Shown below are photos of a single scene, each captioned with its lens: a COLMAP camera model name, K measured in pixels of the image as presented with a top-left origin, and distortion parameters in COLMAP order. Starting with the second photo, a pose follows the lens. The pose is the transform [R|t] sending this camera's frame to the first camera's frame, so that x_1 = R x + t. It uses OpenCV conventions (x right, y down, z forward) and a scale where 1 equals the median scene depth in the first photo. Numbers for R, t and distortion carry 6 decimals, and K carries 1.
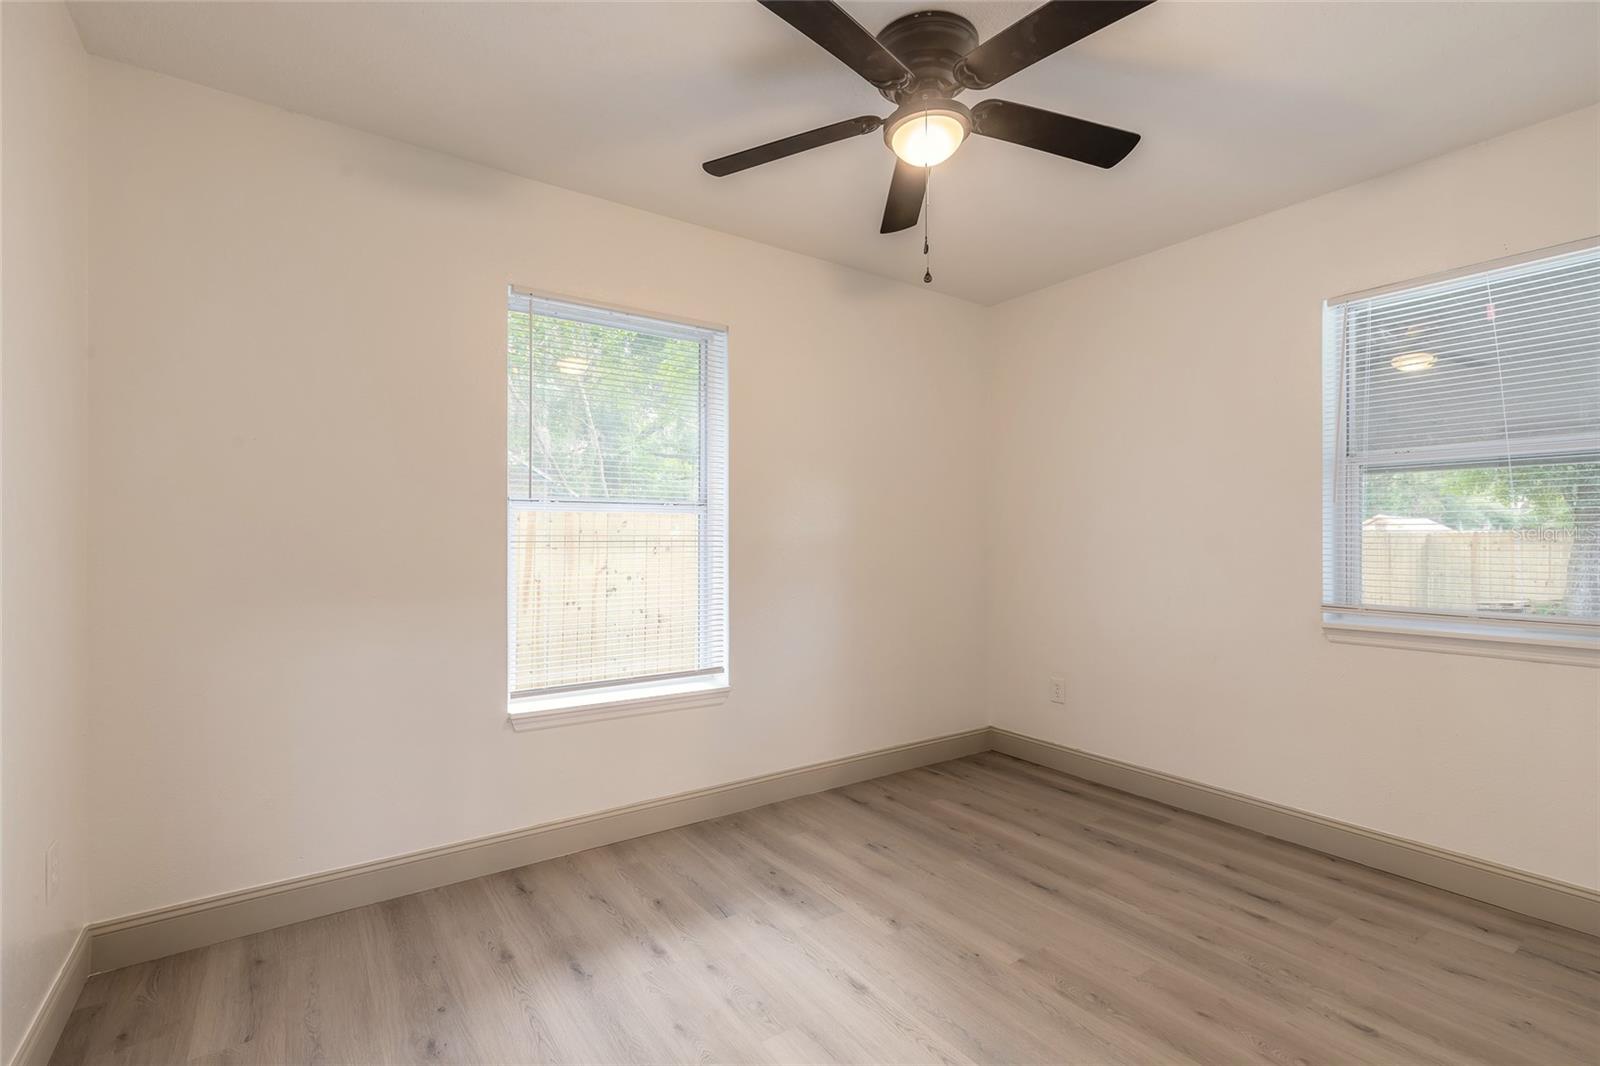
lens RADIAL K [[714.5, 0, 796.4], [0, 714.5, 539.7], [0, 0, 1]] dist [0.001310, -0.000085]
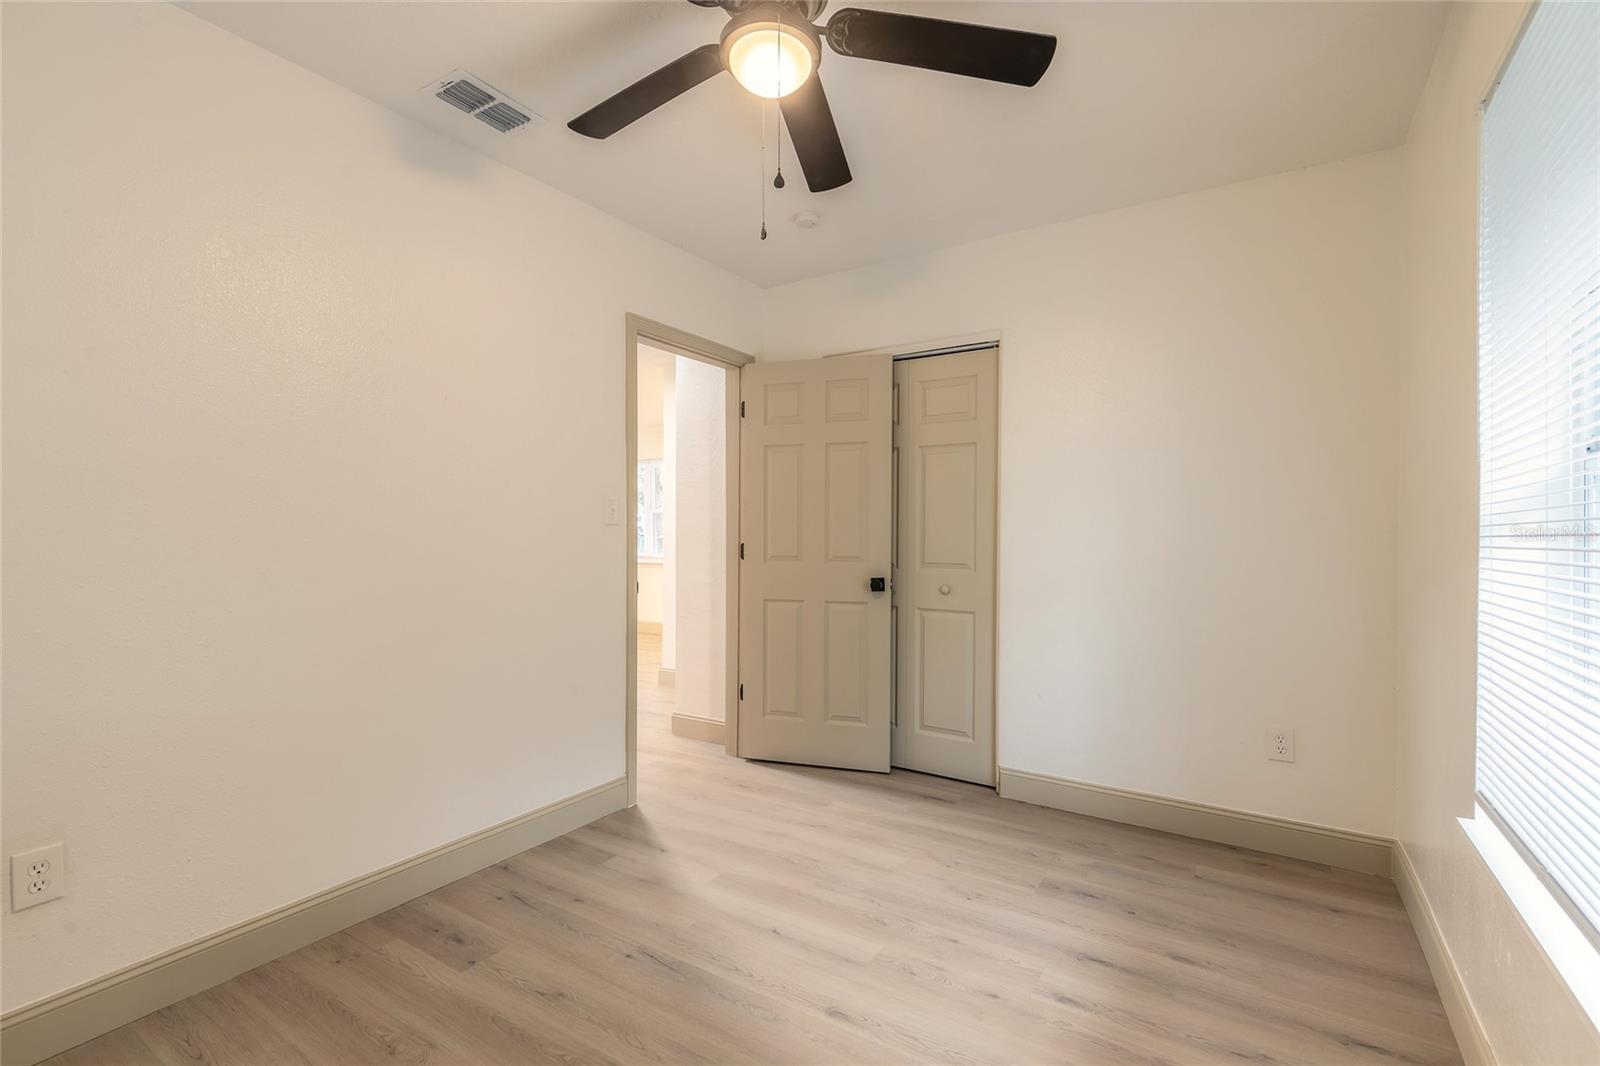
lens RADIAL K [[714.5, 0, 796.4], [0, 714.5, 539.7], [0, 0, 1]] dist [0.001310, -0.000085]
pose [[-0.929505, -0.001545, -0.368807, 0.486327], [-0.003913, 0.999976, 0.005675, 0.005156], [0.368790, 0.006718, -0.929489, 1.866393]]
